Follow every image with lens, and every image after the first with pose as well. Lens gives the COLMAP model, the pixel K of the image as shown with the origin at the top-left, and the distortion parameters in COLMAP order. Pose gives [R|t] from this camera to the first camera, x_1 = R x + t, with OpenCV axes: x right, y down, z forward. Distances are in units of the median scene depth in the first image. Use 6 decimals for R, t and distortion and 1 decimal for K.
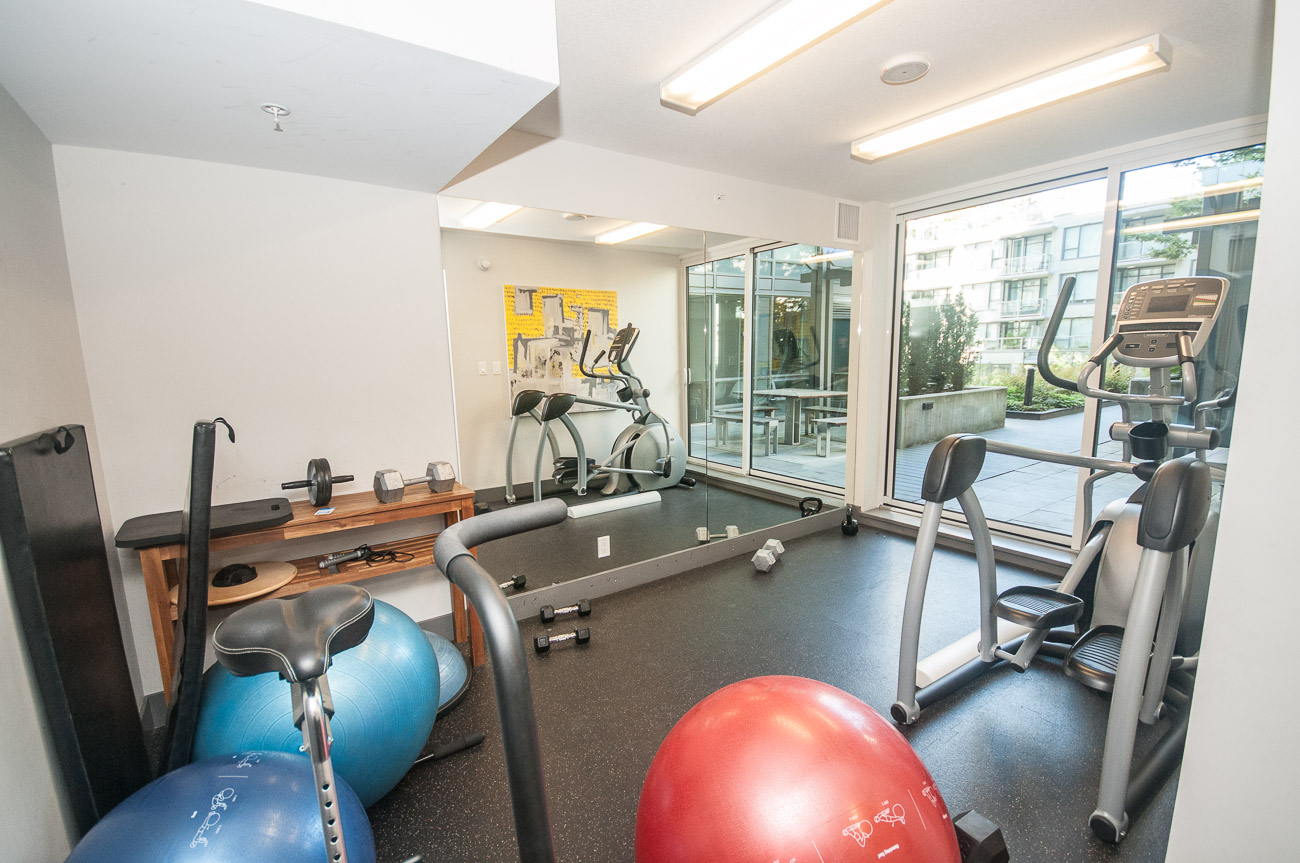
lens RADIAL K [[561.9, 0, 644.2], [0, 561.9, 439.1], [0, 0, 1]] dist [0.000223, 0.000069]
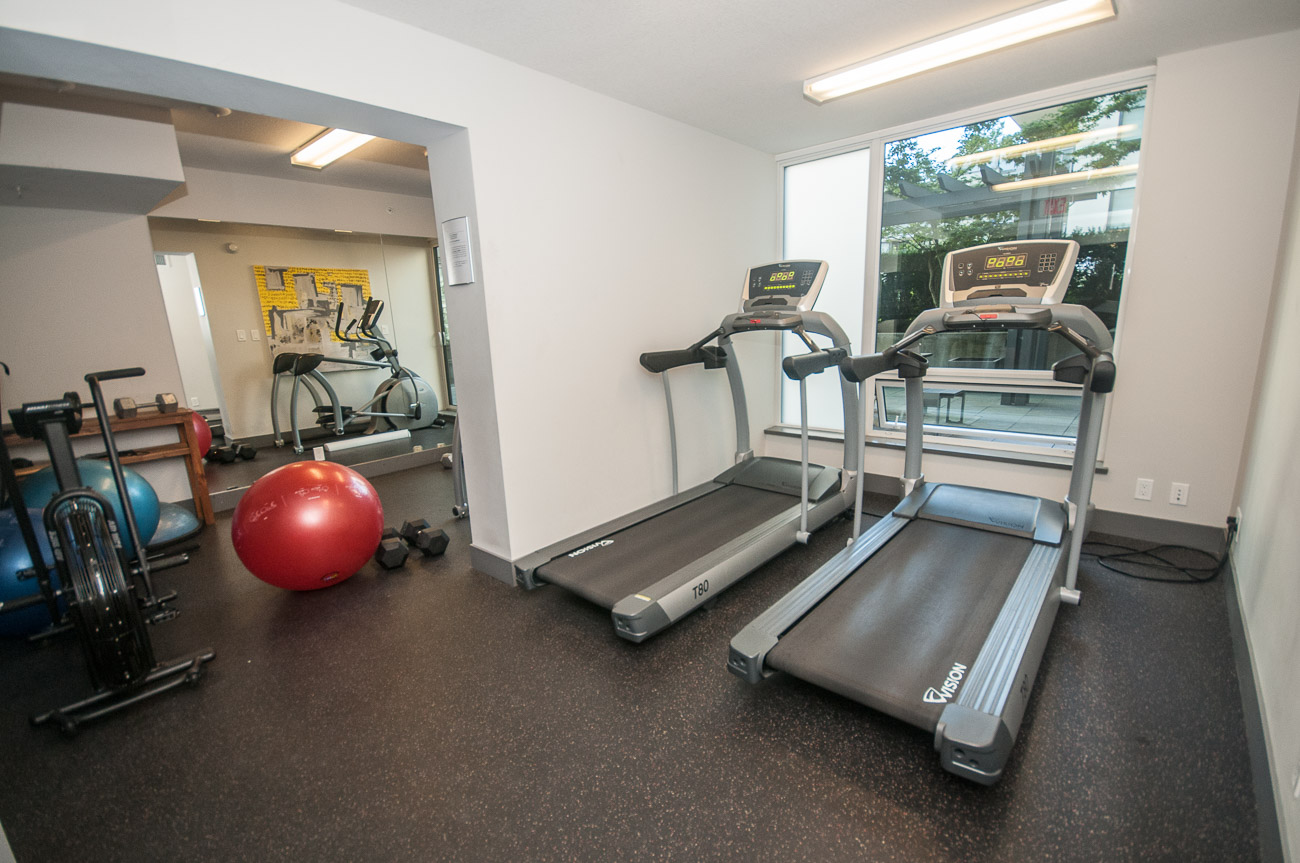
lens RADIAL K [[561.9, 0, 654.1], [0, 561.9, 435.0], [0, 0, 1]] dist [0.000223, 0.000069]
pose [[0.965370, -0.065625, 0.252497, 0.234726], [0.052283, 0.996876, 0.059199, 0.057264], [-0.255593, -0.043948, 0.965785, -0.372946]]
